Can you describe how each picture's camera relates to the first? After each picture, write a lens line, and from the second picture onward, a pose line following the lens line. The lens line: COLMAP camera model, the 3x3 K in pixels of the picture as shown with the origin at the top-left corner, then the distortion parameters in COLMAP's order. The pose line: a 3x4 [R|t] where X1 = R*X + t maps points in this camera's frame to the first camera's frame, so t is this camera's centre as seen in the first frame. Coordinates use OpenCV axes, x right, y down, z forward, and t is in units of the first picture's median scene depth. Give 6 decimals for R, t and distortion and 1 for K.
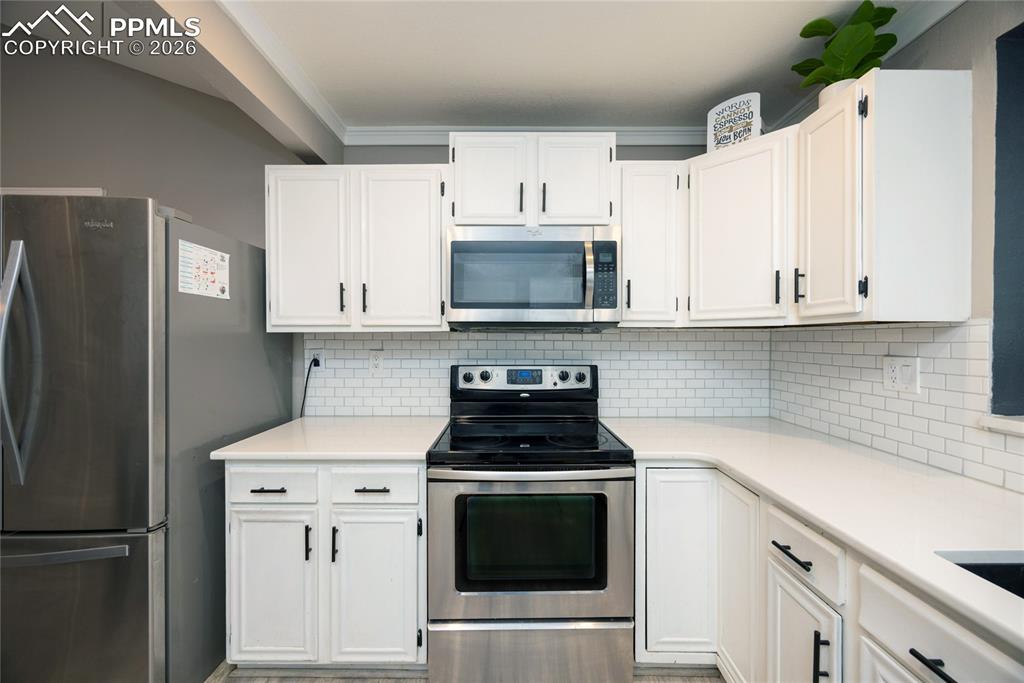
lens RADIAL K [[390.7, 0, 523.4], [0, 390.7, 340.7], [0, 0, 1]] dist [-0.005164, 0.001442]
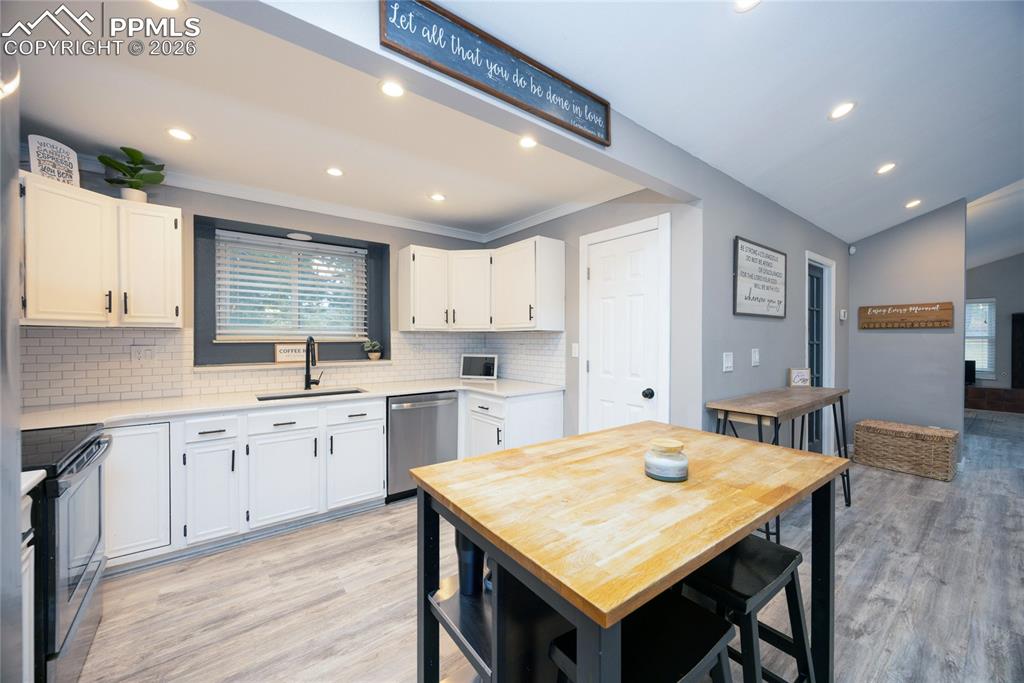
lens RADIAL K [[390.7, 0, 518.8], [0, 390.7, 341.0], [0, 0, 1]] dist [-0.005164, 0.001442]
pose [[-0.612901, -0.011372, 0.790078, -1.292934], [-0.001367, 0.999910, 0.013331, -0.006299], [-0.790159, 0.007090, -0.612861, 0.573916]]
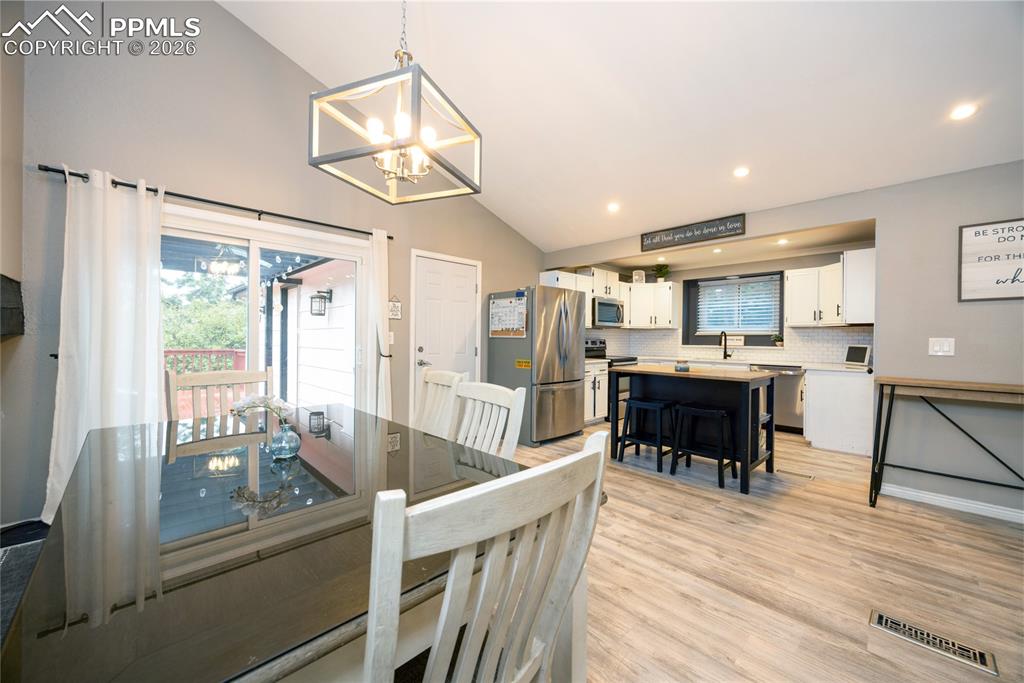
lens RADIAL K [[390.7, 0, 515.0], [0, 390.7, 342.5], [0, 0, 1]] dist [-0.005164, 0.001442]
pose [[0.712961, -0.004900, 0.701186, -3.024616], [-0.003460, 0.999939, 0.010505, 0.066172], [-0.701195, -0.009916, 0.712901, -0.914856]]
